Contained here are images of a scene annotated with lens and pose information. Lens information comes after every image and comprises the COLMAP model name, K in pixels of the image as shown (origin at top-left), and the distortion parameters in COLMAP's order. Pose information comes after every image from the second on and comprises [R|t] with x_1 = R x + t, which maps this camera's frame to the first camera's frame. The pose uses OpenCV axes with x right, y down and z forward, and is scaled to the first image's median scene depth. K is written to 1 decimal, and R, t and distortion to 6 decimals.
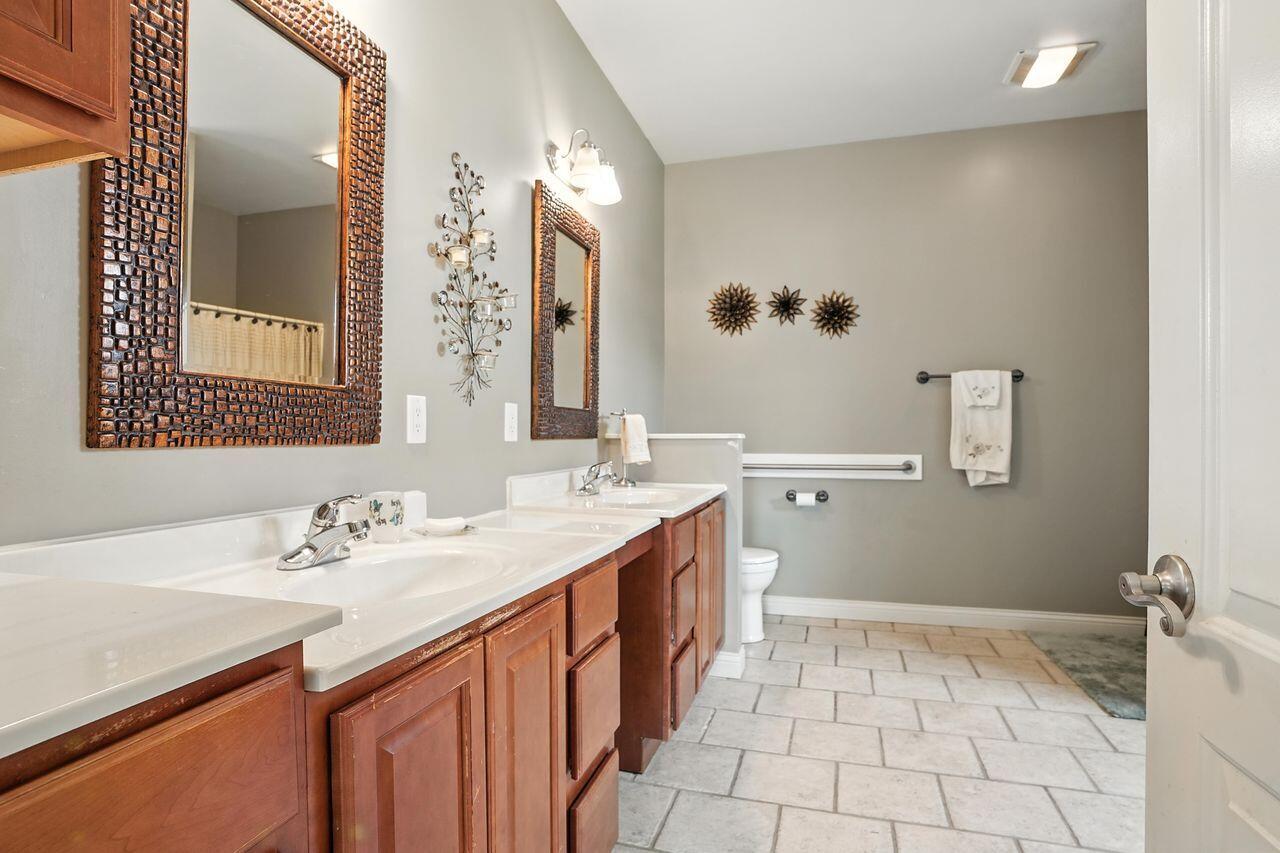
lens RADIAL K [[596.5, 0, 637.3], [0, 596.5, 417.8], [0, 0, 1]] dist [-0.071923, 0.028776]
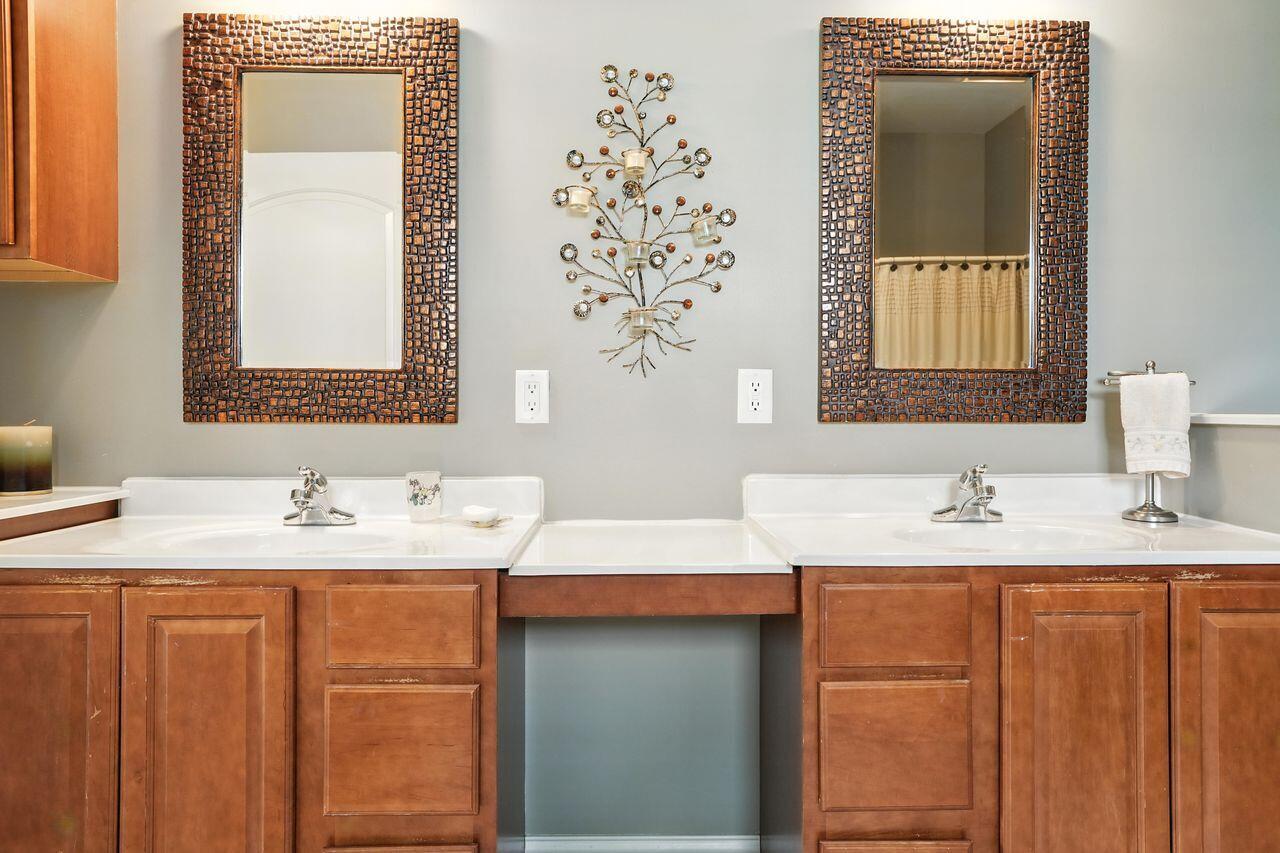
lens RADIAL K [[432.9, 0, 637.2], [0, 432.9, 411.1], [0, 0, 1]] dist [-0.016281, 0.004227]
pose [[0.311003, -0.001223, -0.950408, 0.106828], [0.025193, 0.999658, 0.006957, 0.008577], [0.950075, -0.026108, 0.310928, 0.337186]]
